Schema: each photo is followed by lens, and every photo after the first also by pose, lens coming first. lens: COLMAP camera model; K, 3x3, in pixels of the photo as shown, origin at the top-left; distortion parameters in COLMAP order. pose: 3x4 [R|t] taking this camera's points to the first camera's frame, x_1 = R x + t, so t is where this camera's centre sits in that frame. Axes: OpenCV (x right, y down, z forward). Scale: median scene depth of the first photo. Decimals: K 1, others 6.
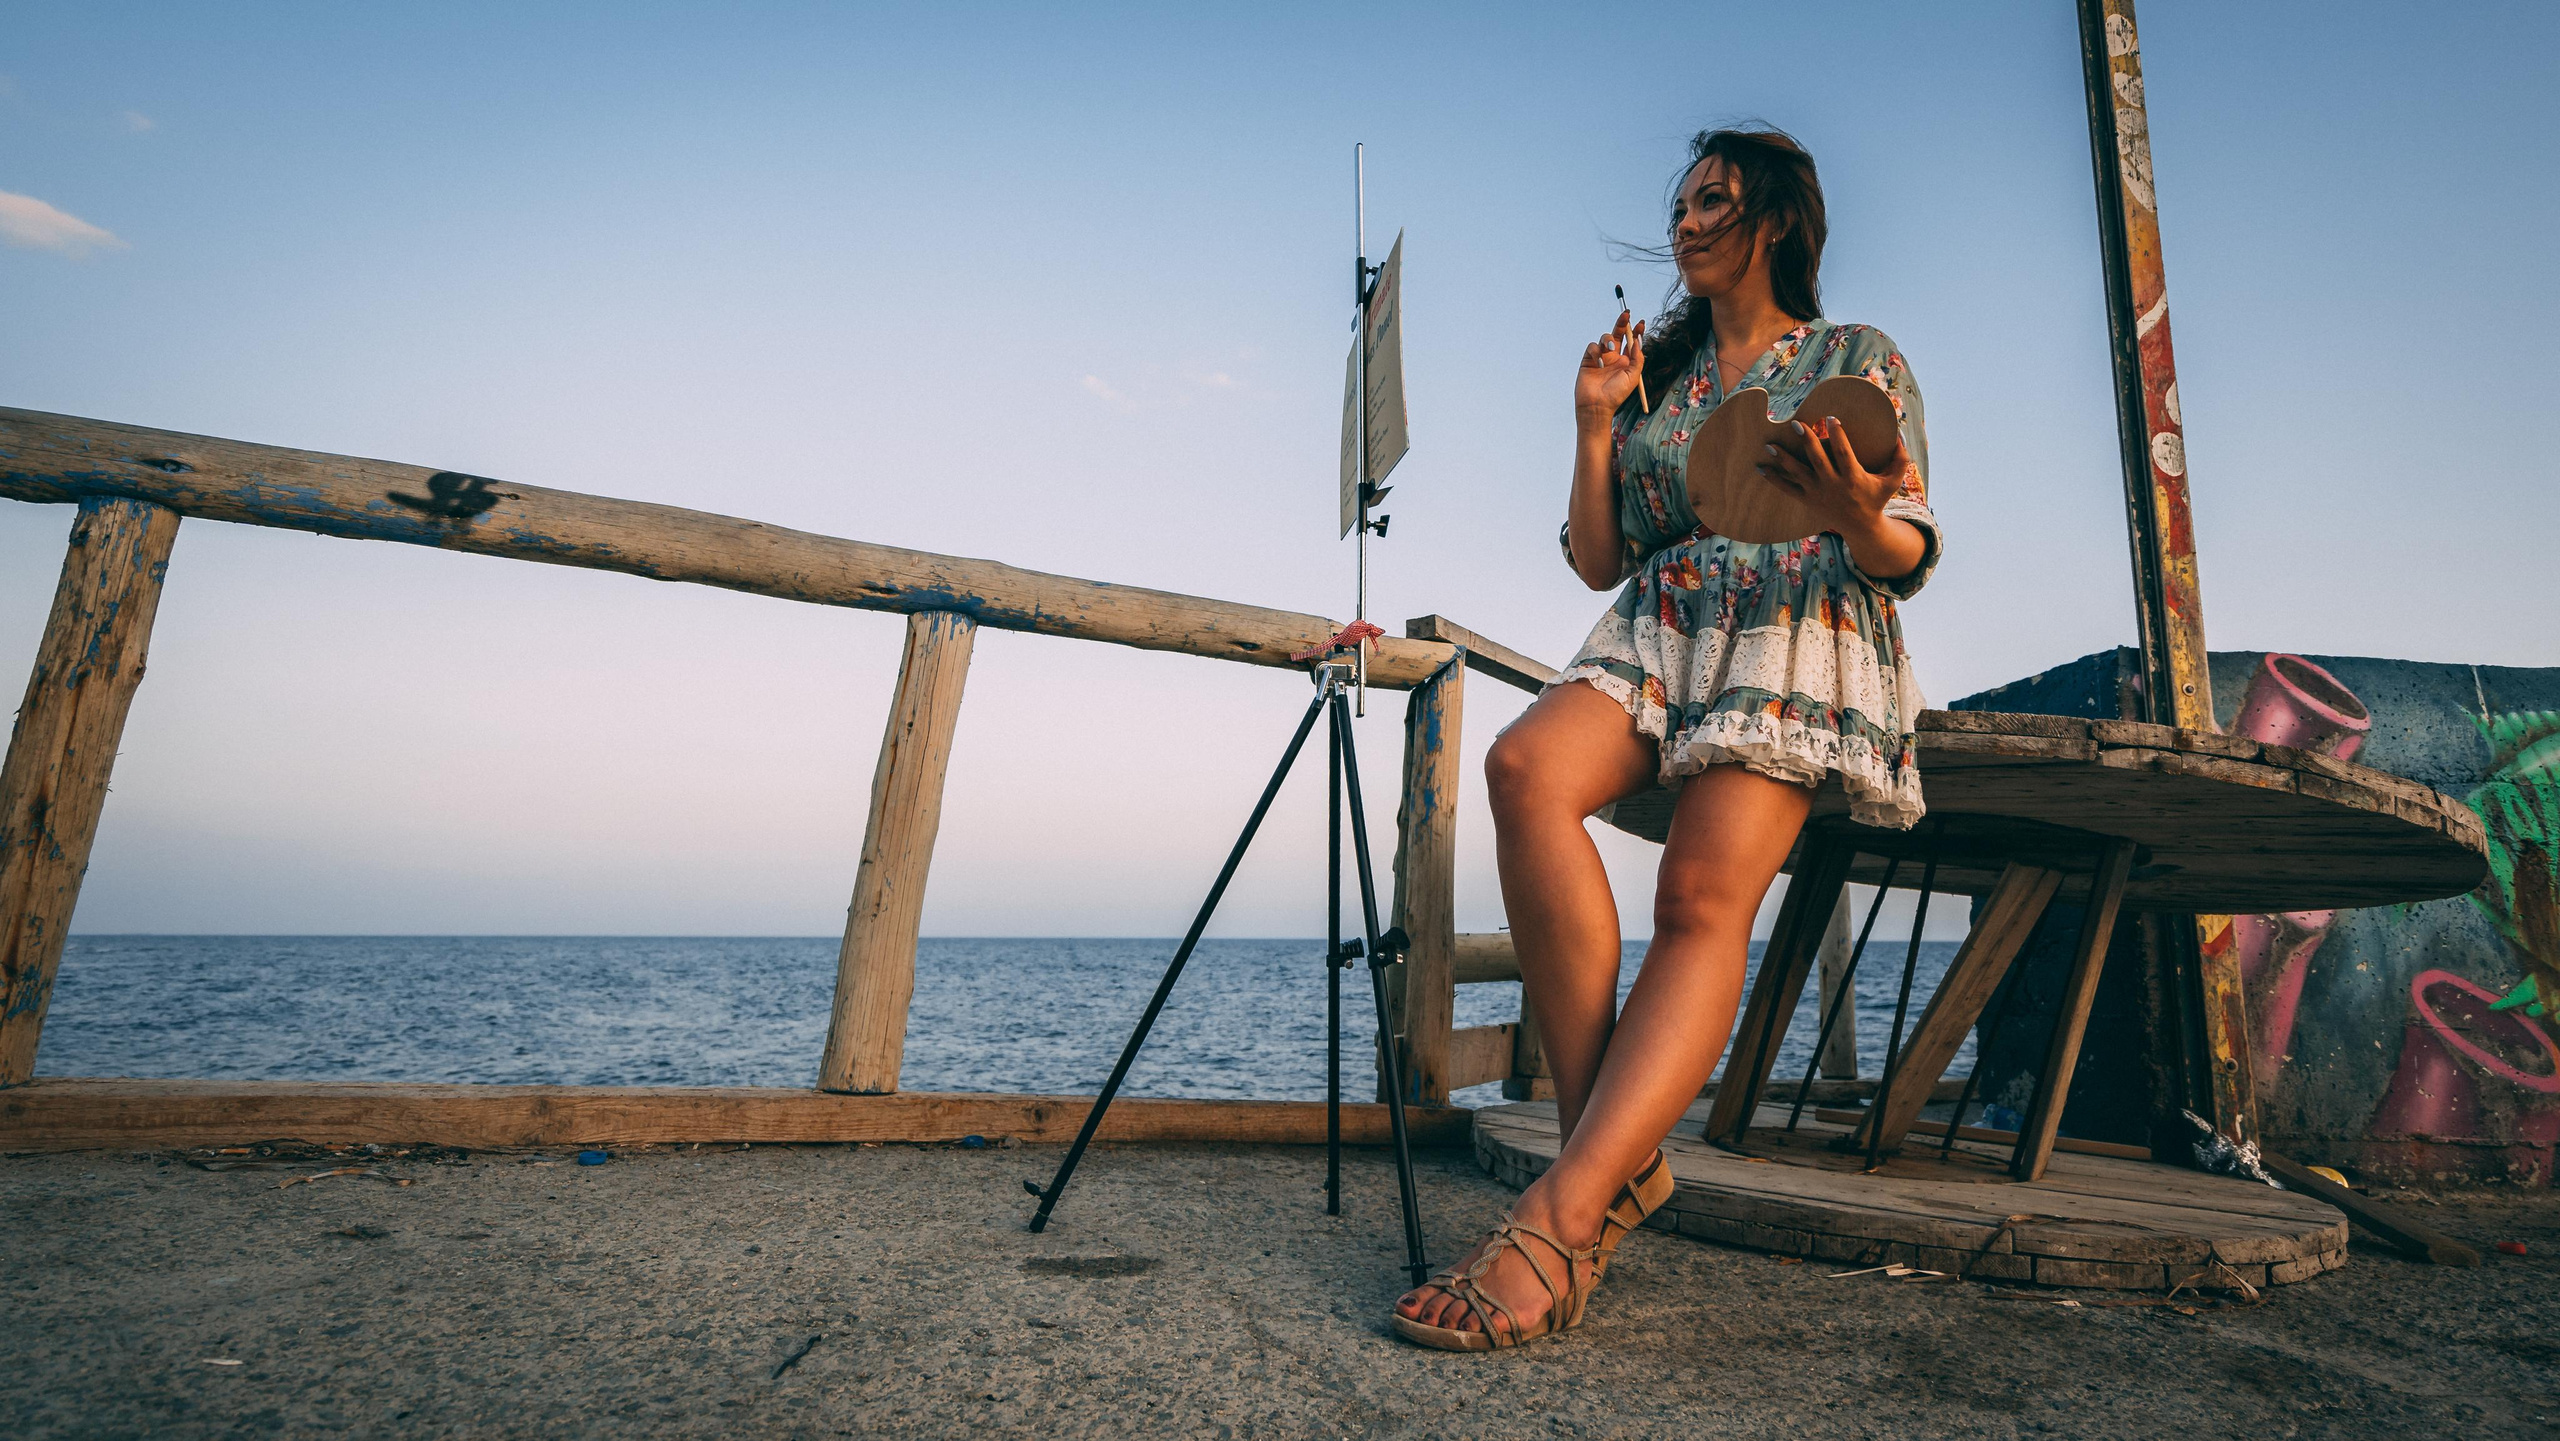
lens RADIAL K [[1239.0, 0, 1272.2], [0, 1239.0, 695.6], [0, 0, 1]] dist [0.000046, 0.000437]
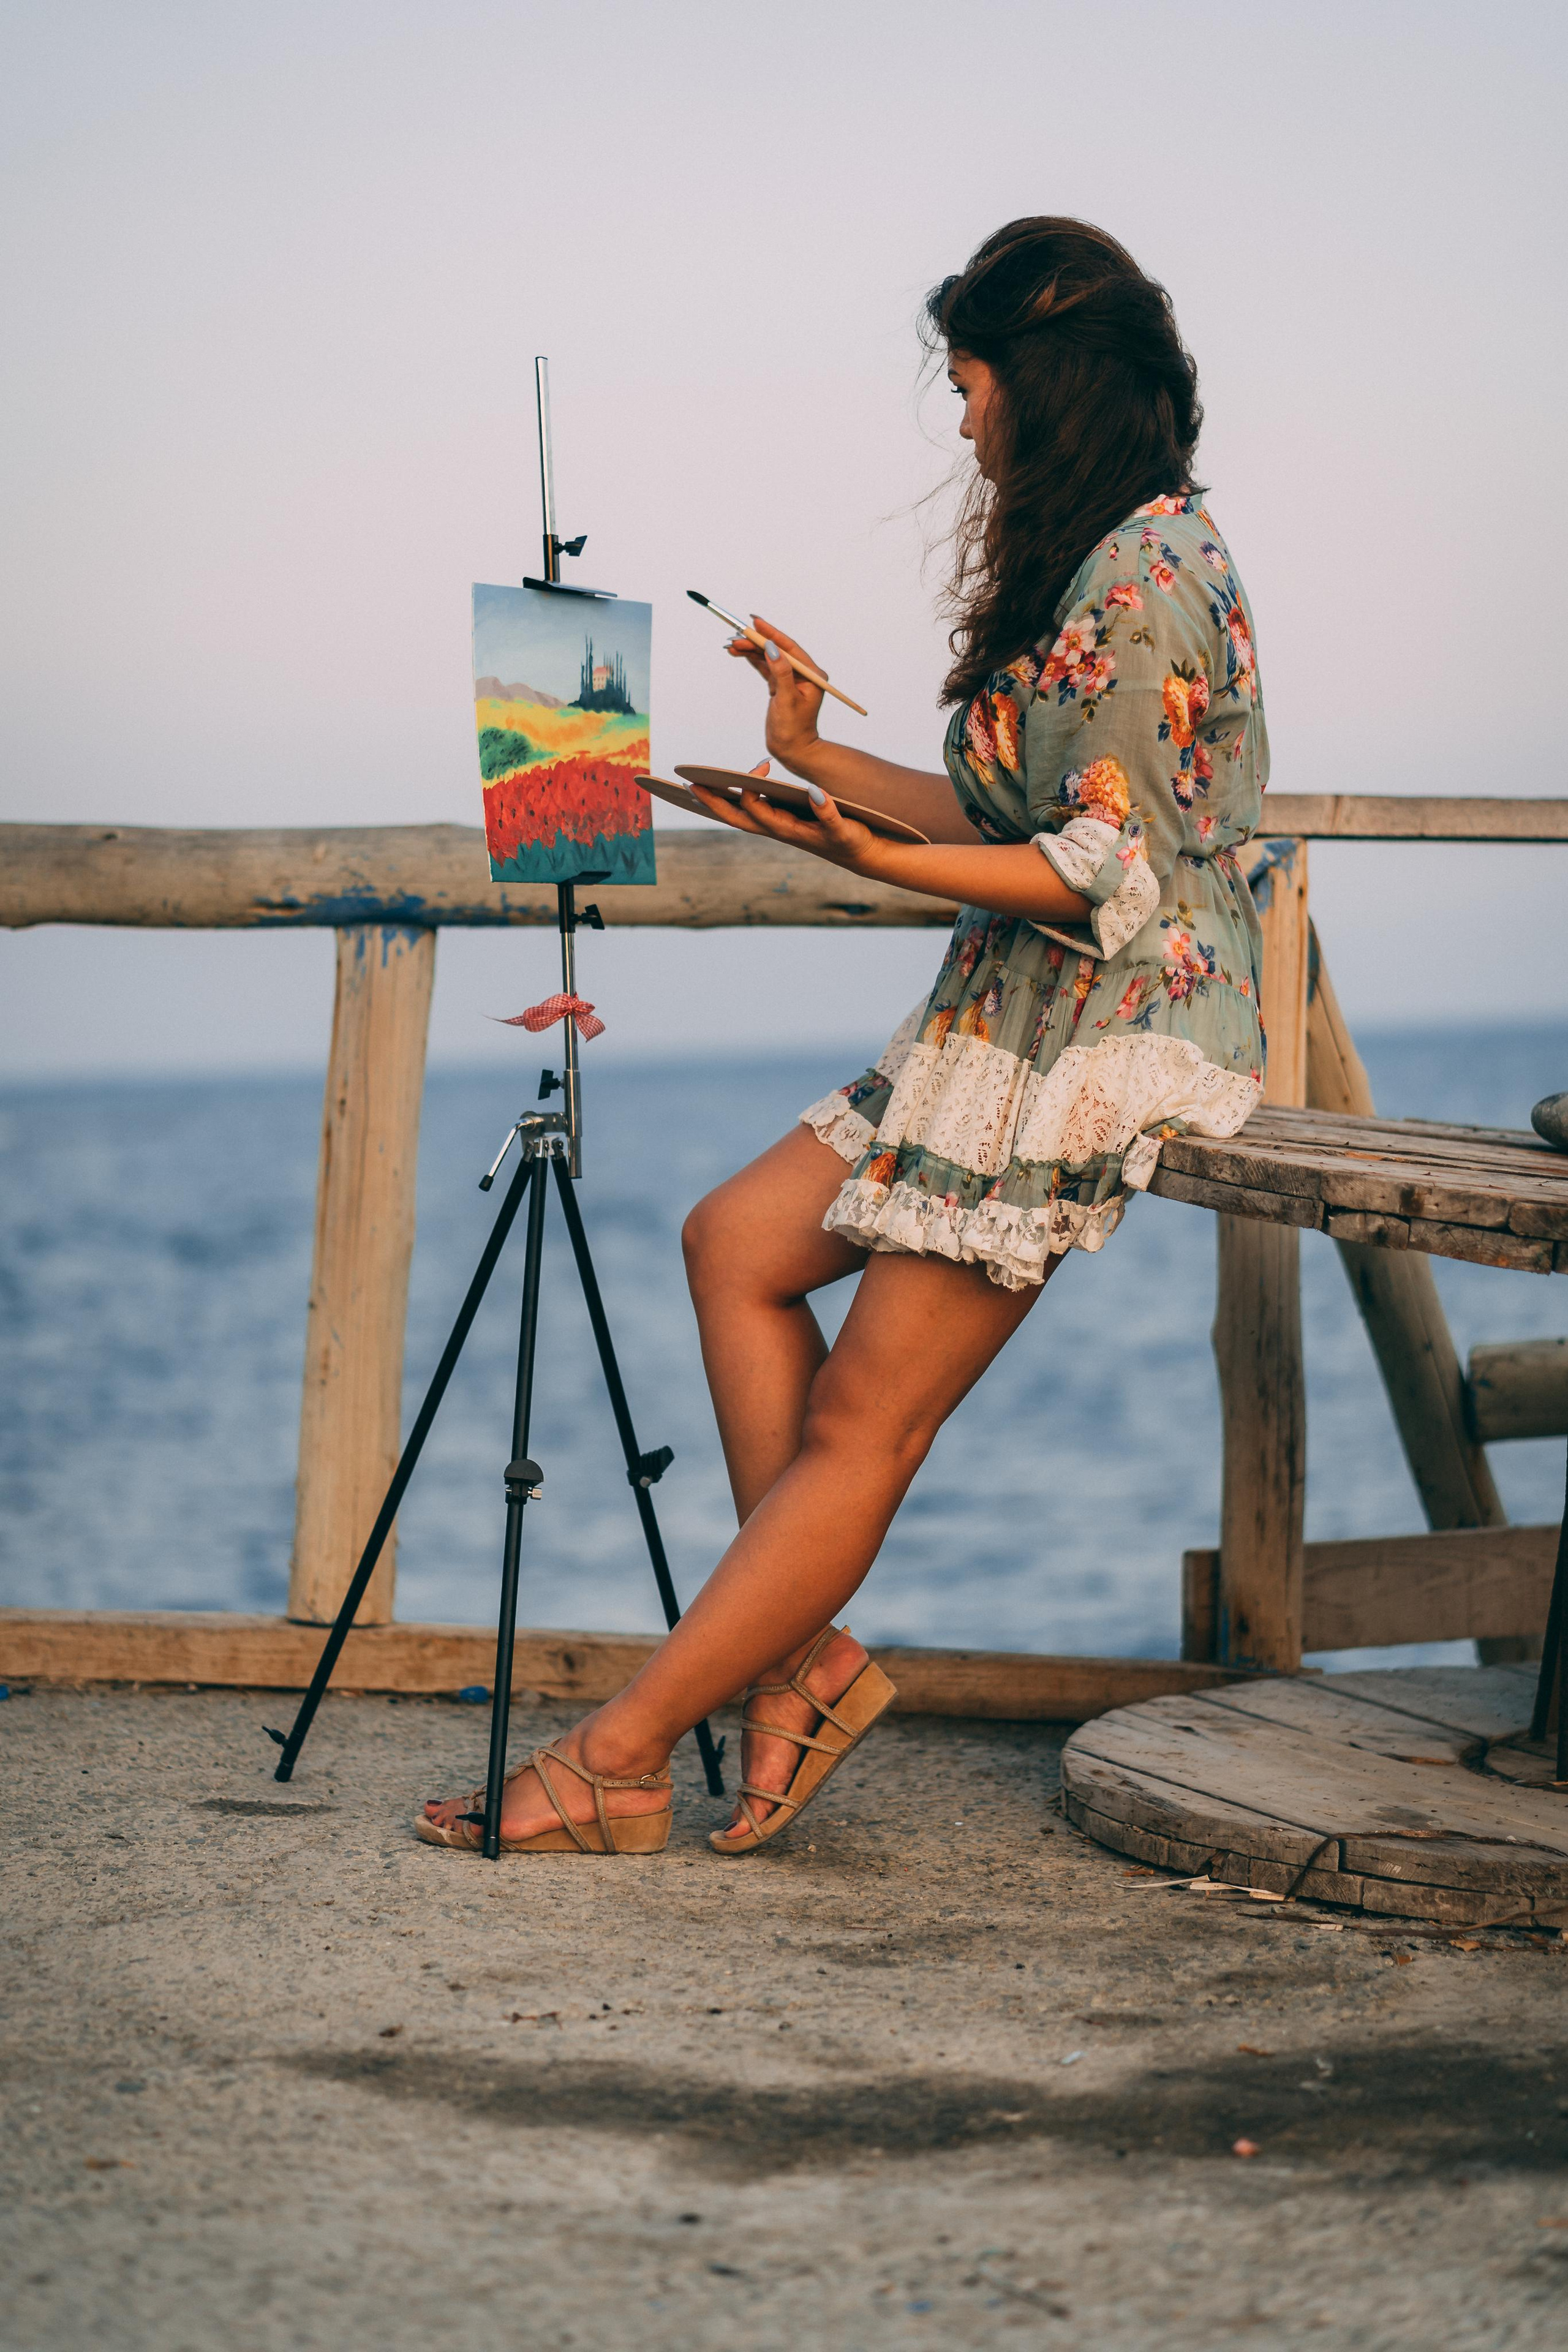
lens RADIAL K [[5659.5, 0, 784.9], [0, 5659.5, 1177.3], [0, 0, 1]] dist [-0.011632, 0.000000]
pose [[0.803788, -0.022831, -0.594477, 1.883527], [0.161632, 0.970057, 0.181287, -0.497011], [0.572538, -0.241804, 0.783410, -1.396394]]
